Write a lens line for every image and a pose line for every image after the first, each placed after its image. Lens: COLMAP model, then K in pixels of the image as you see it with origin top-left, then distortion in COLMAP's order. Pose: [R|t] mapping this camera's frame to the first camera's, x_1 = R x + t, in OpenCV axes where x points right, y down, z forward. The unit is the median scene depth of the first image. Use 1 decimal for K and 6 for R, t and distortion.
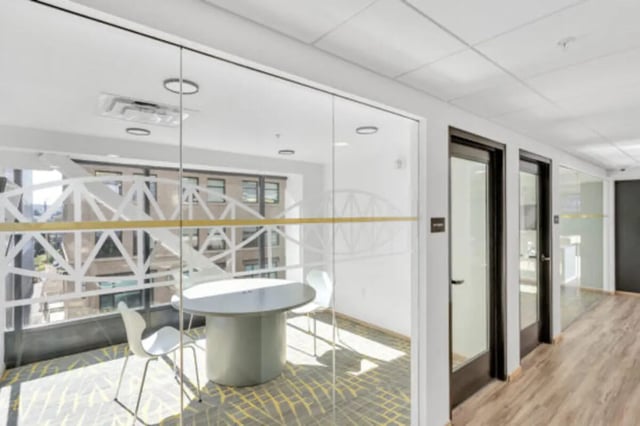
lens RADIAL K [[308.9, 0, 309.7], [0, 308.9, 216.7], [0, 0, 1]] dist [-0.005202, 0.001381]
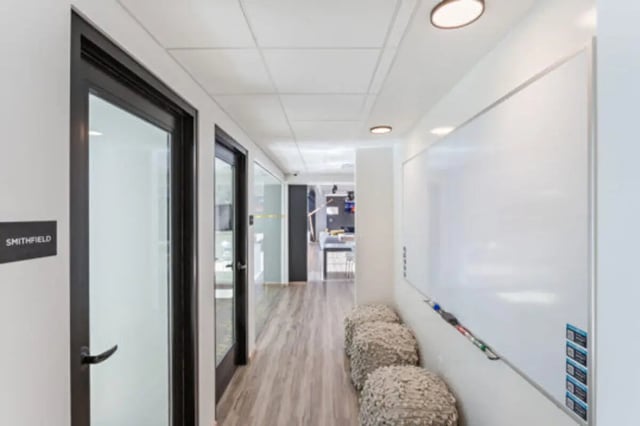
lens RADIAL K [[308.9, 0, 318.8], [0, 308.9, 214.8], [0, 0, 1]] dist [-0.005202, 0.001381]
pose [[0.604107, 0.003178, 0.796897, 0.209393], [-0.000289, 0.999993, -0.003769, -0.002644], [-0.796903, 0.002047, 0.604104, 0.307384]]
